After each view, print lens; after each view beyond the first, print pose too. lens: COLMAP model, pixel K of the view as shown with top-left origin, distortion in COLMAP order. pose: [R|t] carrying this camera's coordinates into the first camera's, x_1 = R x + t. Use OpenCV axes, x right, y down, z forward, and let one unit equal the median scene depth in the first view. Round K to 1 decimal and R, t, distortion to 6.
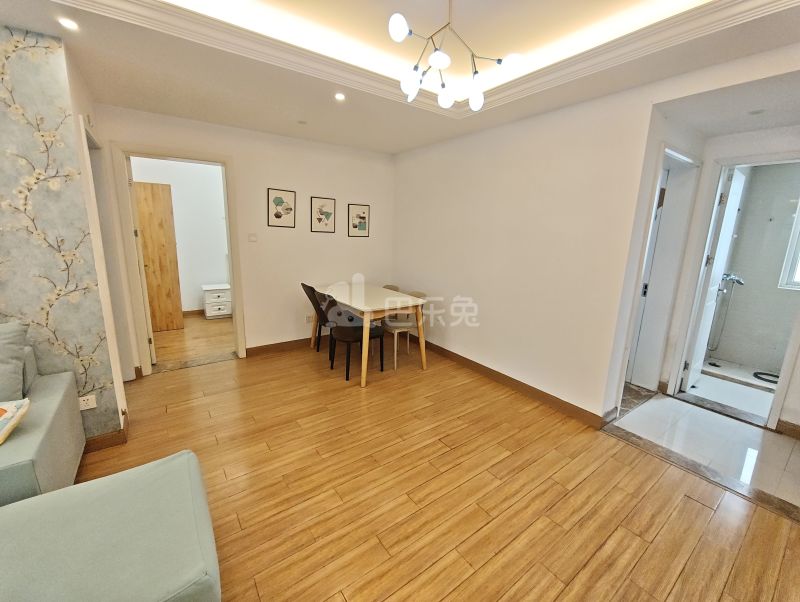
lens RADIAL K [[334.6, 0, 398.4], [0, 334.6, 297.9], [0, 0, 1]] dist [-0.010478, 0.000986]
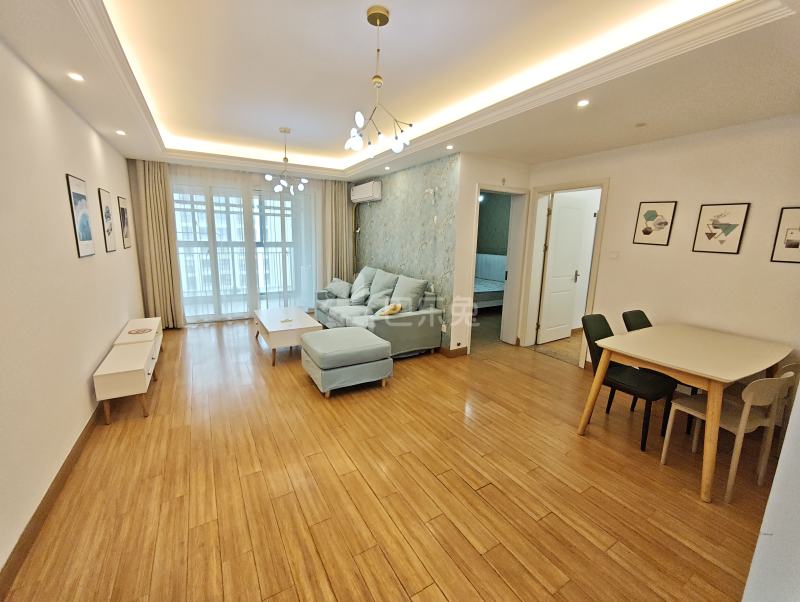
lens RADIAL K [[334.6, 0, 398.4], [0, 334.6, 297.9], [0, 0, 1]] dist [-0.010478, 0.000986]
pose [[-0.087657, 0.154282, -0.984131, 0.874146], [-0.225144, 0.959302, 0.170443, -0.120312], [0.970375, 0.236511, -0.049353, 0.668533]]
